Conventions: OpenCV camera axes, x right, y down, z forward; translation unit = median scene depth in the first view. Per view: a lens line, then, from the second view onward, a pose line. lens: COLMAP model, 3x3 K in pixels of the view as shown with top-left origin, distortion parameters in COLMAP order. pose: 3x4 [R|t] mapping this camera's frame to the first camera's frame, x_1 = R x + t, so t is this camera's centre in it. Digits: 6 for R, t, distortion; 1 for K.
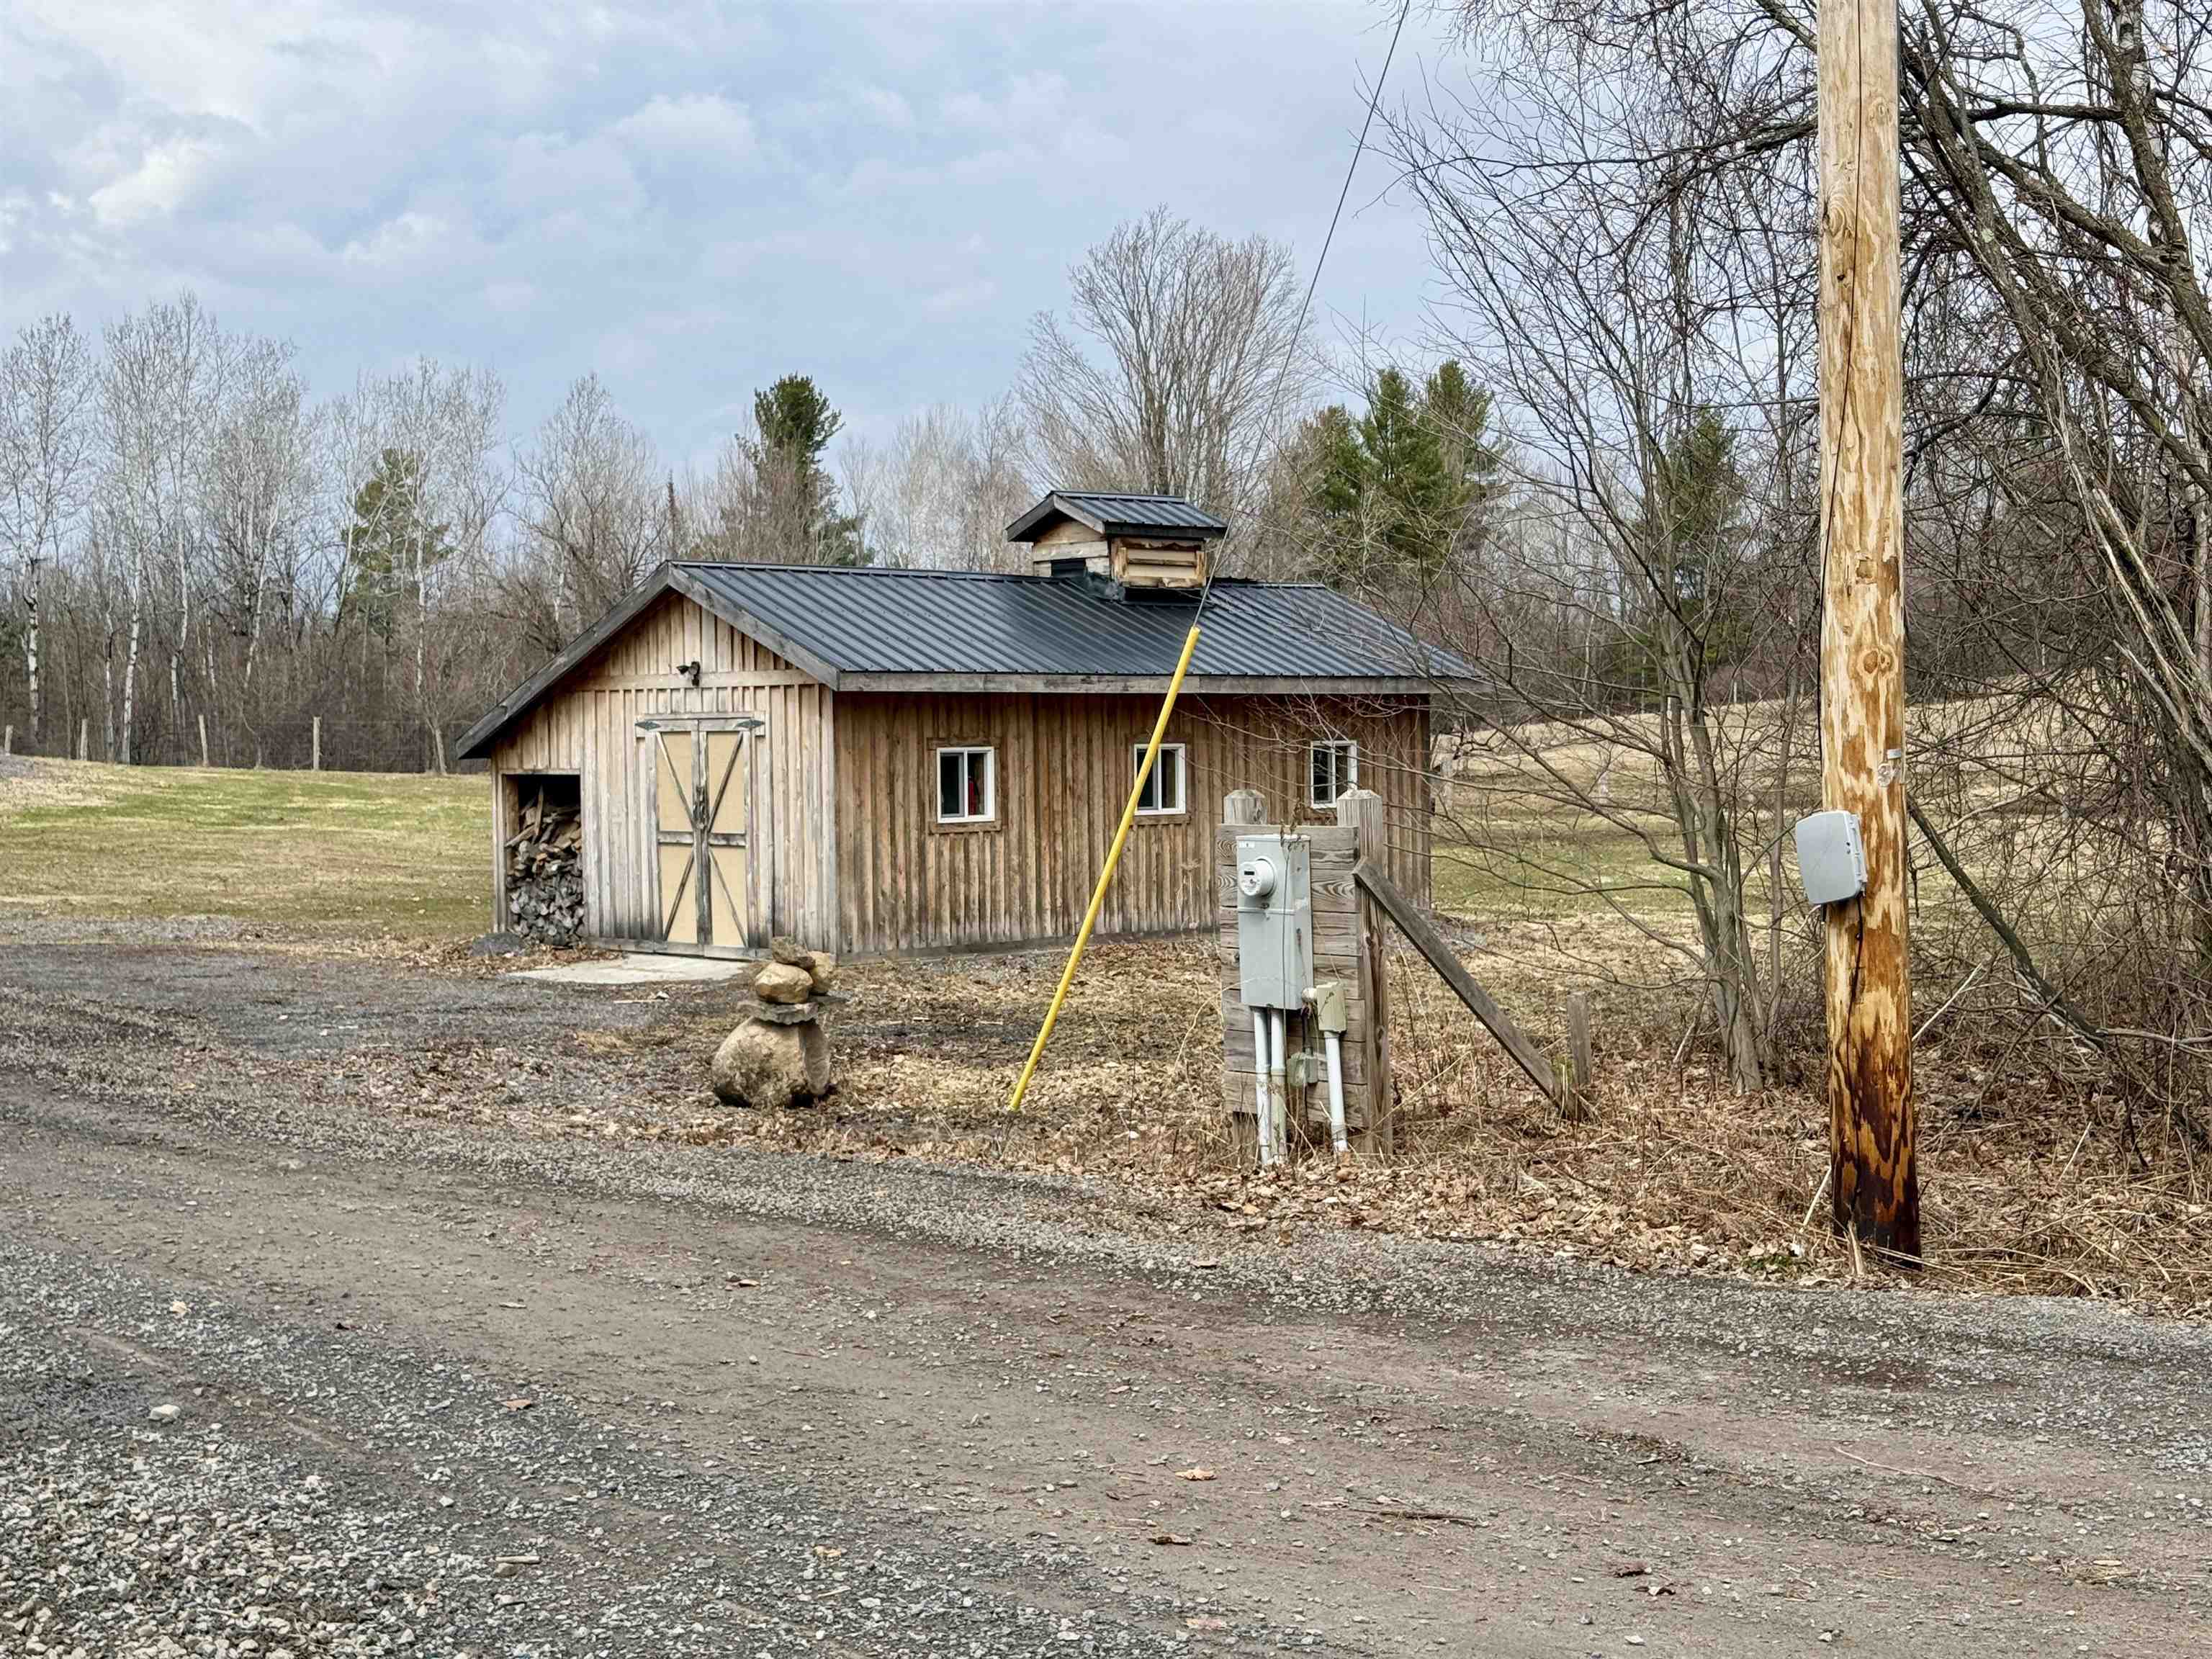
lens RADIAL K [[3056.0, 0, 1106.0], [0, 3056.0, 829.5], [0, 0, 1]] dist [-0.013077, -0.002310]
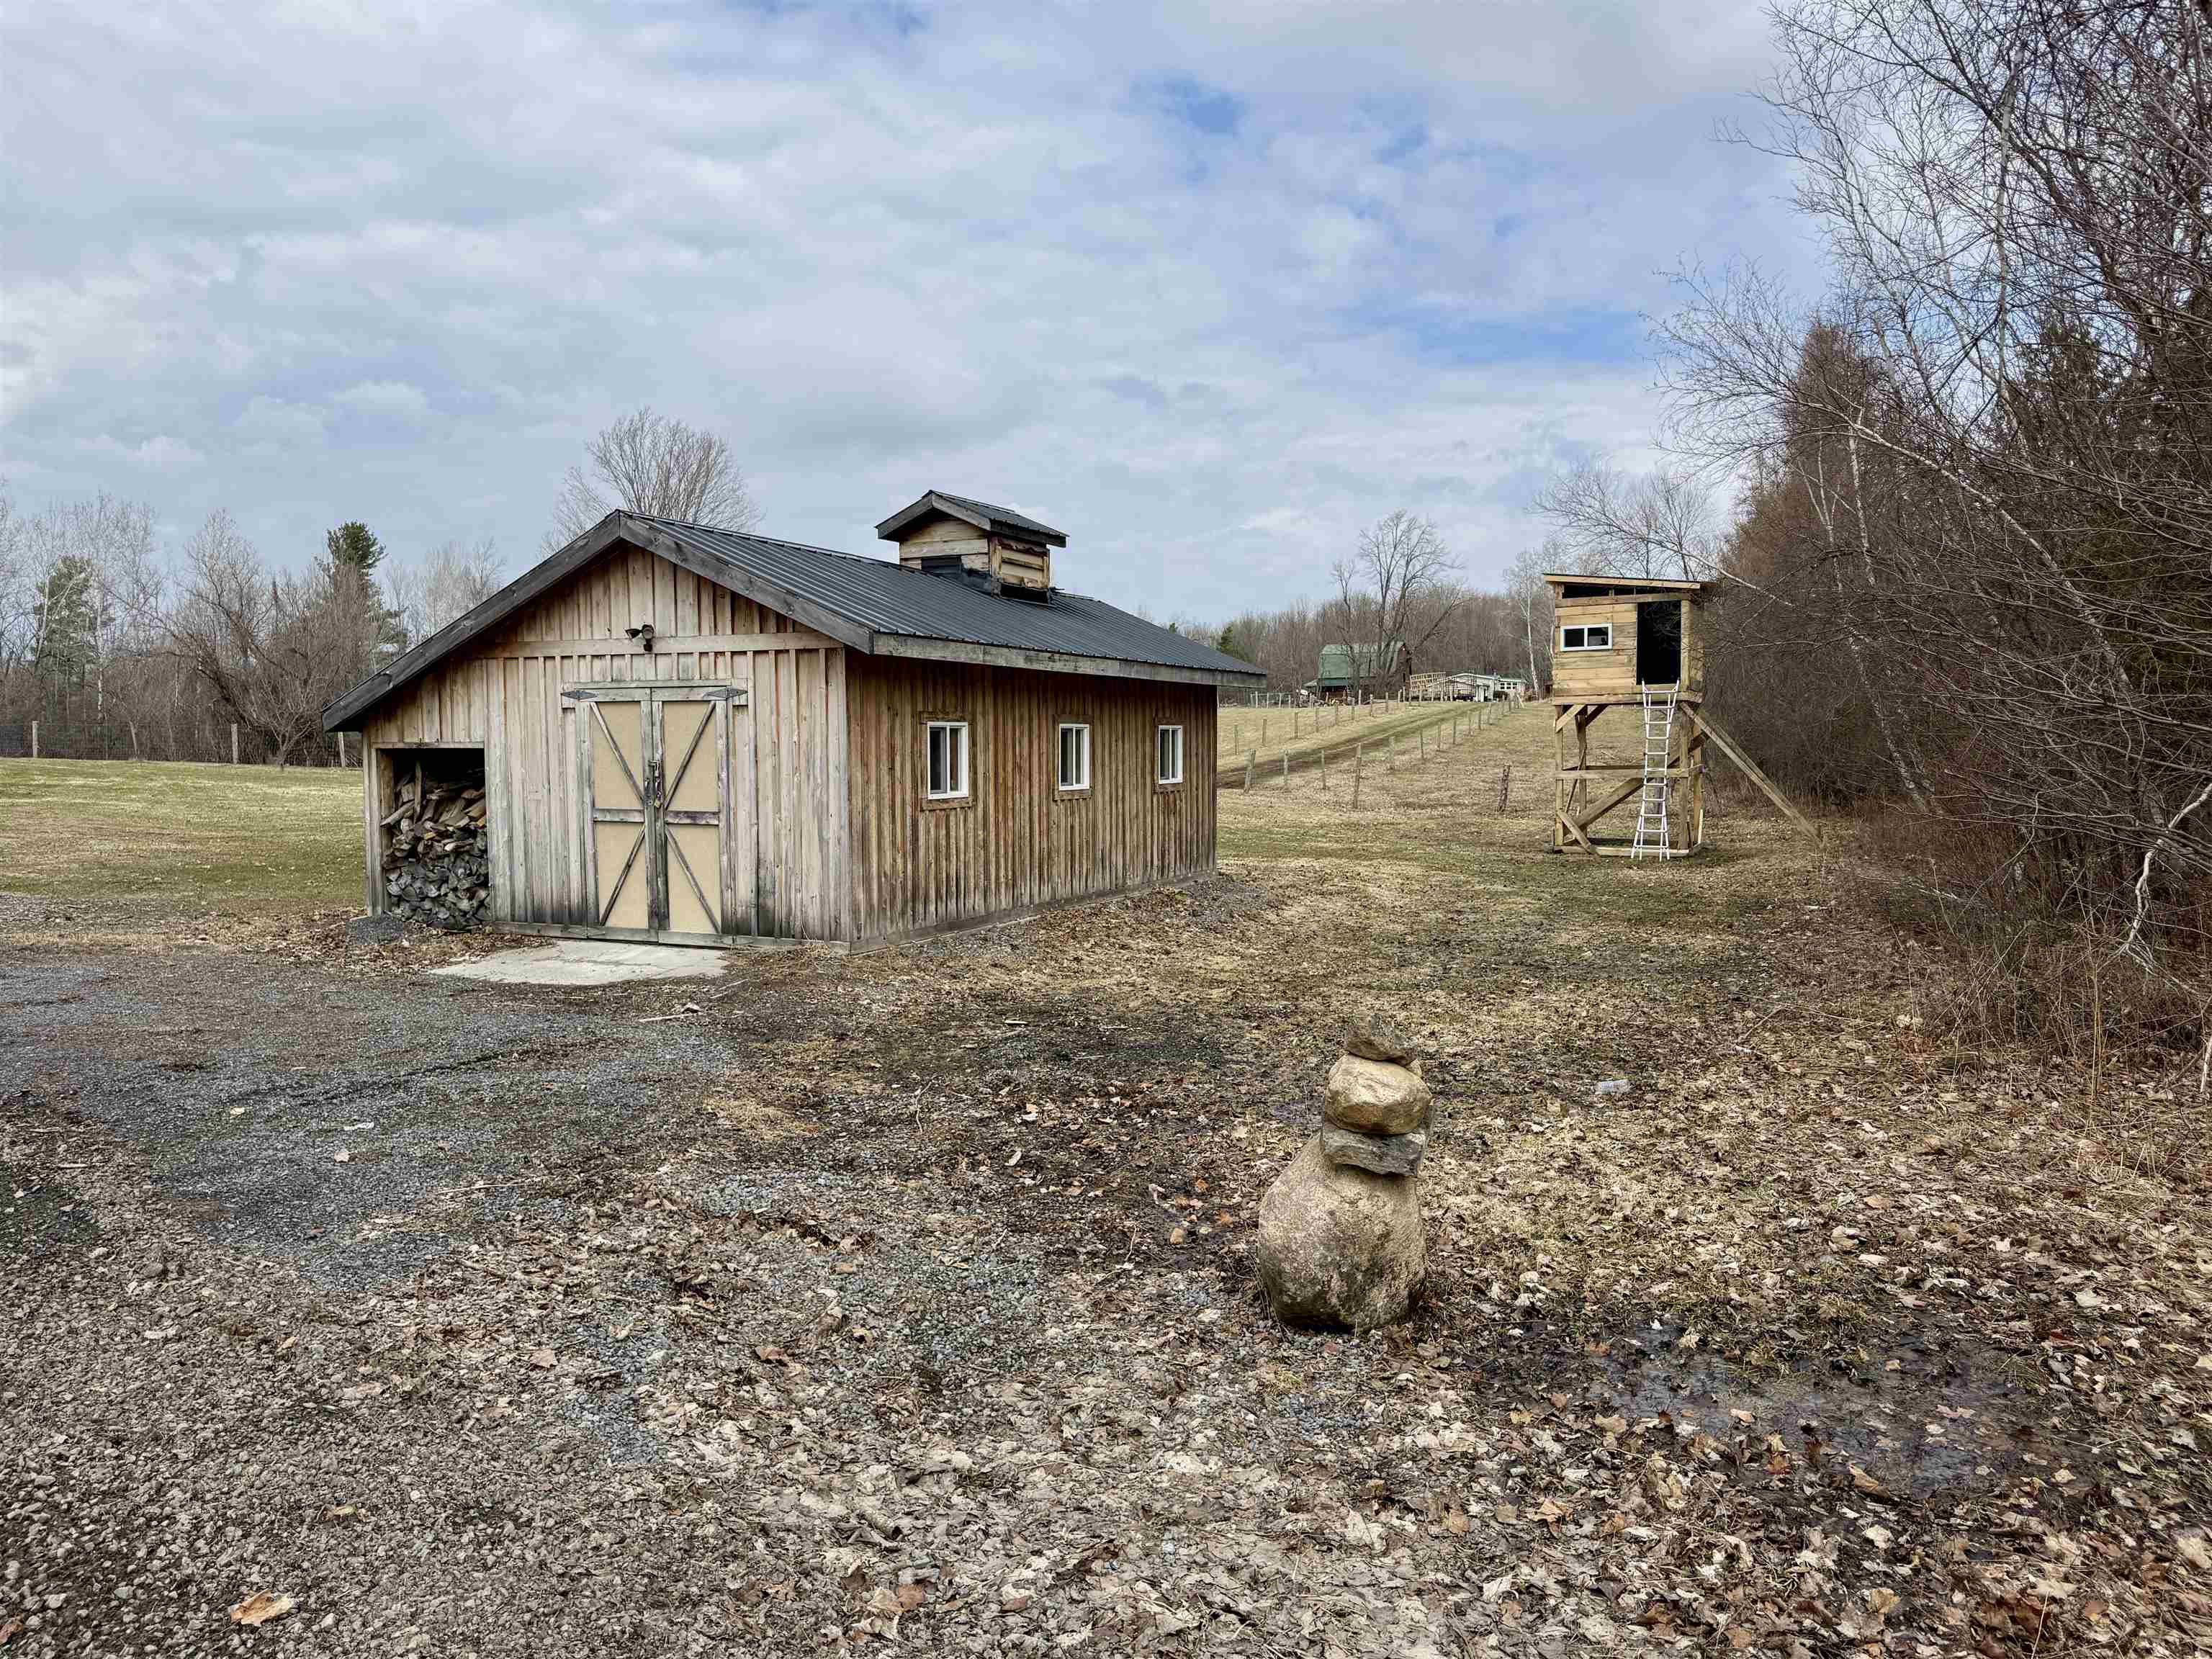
lens RADIAL K [[1548.7, 0, 1106.0], [0, 1548.7, 829.5], [0, 0, 1]] dist [0.092929, -0.138100]
pose [[0.936981, -0.011223, 0.349200, -0.166901], [0.003573, 0.999739, 0.022543, -0.003307], [-0.349362, -0.019875, 0.936777, 0.499200]]
